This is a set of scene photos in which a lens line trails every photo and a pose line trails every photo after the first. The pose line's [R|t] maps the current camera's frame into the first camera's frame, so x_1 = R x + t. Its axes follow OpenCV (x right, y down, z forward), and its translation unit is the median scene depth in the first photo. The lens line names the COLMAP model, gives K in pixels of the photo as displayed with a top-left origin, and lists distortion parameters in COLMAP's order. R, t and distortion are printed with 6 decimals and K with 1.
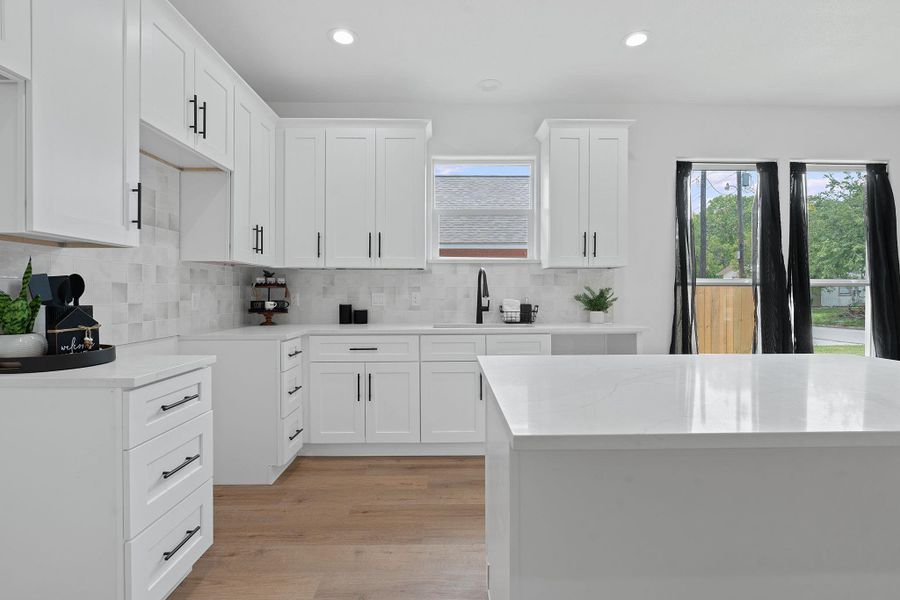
lens RADIAL K [[417.3, 0, 450.4], [0, 417.3, 296.3], [0, 0, 1]] dist [-0.009123, 0.002686]
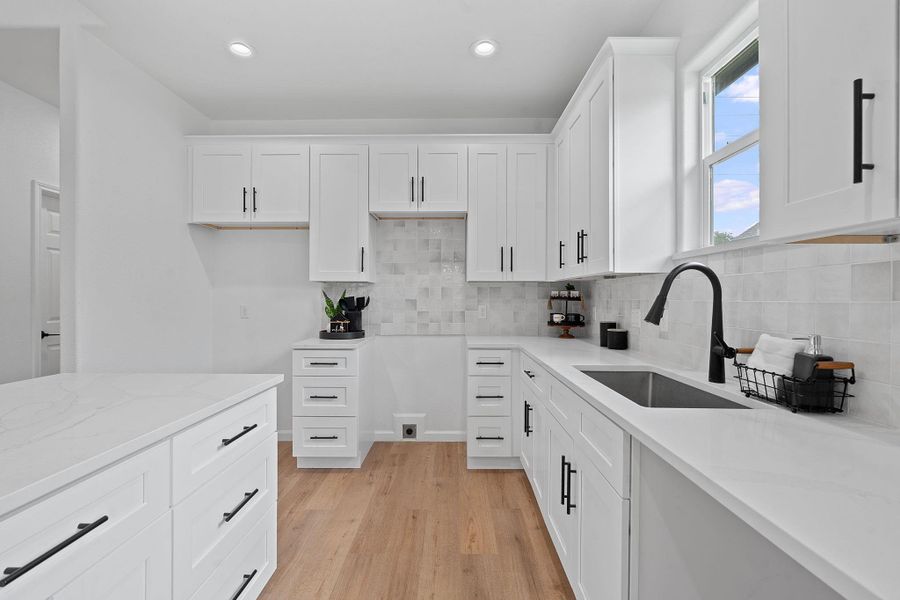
lens RADIAL K [[398.0, 0, 449.7], [0, 398.0, 296.3], [0, 0, 1]] dist [-0.007787, 0.002024]
pose [[-0.028368, -0.002228, -0.999595, 0.608793], [-0.009366, 0.999954, -0.001963, -0.030207], [0.999554, 0.009307, -0.028387, 0.848976]]
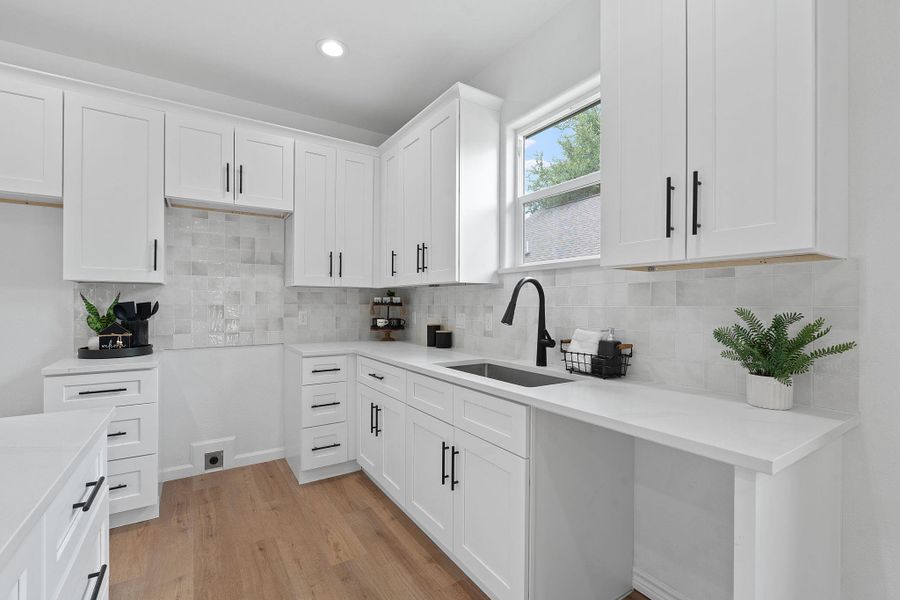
lens RADIAL K [[398.0, 0, 447.1], [0, 398.0, 303.4], [0, 0, 1]] dist [-0.007787, 0.002024]
pose [[0.526747, 0.001978, -0.850020, 0.592327], [-0.010031, 0.999942, -0.003890, -0.028823], [0.849963, 0.010576, 0.526736, 0.669665]]
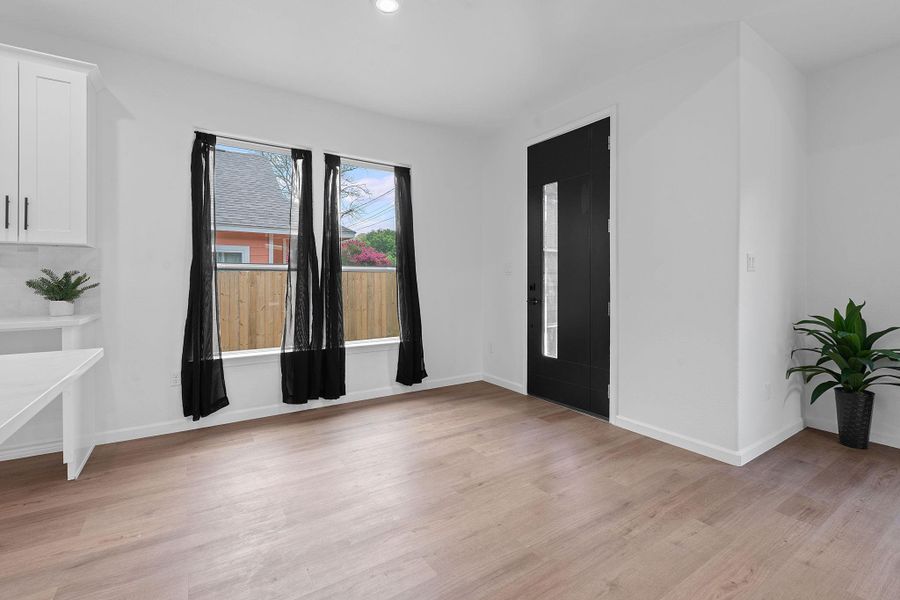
lens RADIAL K [[398.0, 0, 452.5], [0, 398.0, 285.5], [0, 0, 1]] dist [-0.007787, 0.002024]
pose [[0.846961, -0.005909, 0.531622, 0.682630], [0.004098, 0.999981, 0.004585, 0.008228], [-0.531639, -0.001705, 0.846969, -0.023057]]
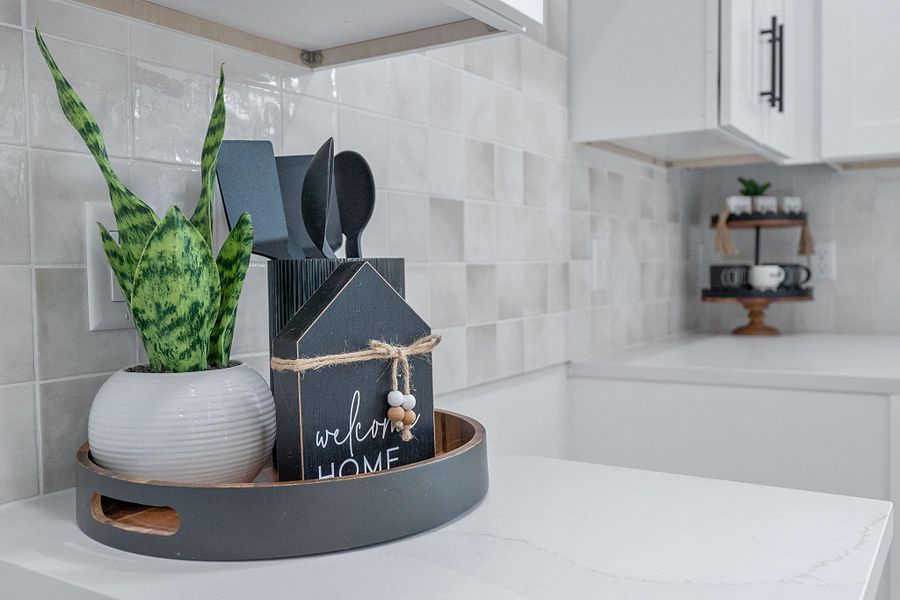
lens RADIAL K [[812.3, 0, 442.9], [0, 812.3, 297.7], [0, 0, 1]] dist [-0.006304, 0.008341]
pose [[0.830734, 0.006311, -0.556634, -0.316287], [0.012034, 0.999498, 0.029293, 0.017764], [0.556540, -0.031033, 0.830241, 0.335309]]
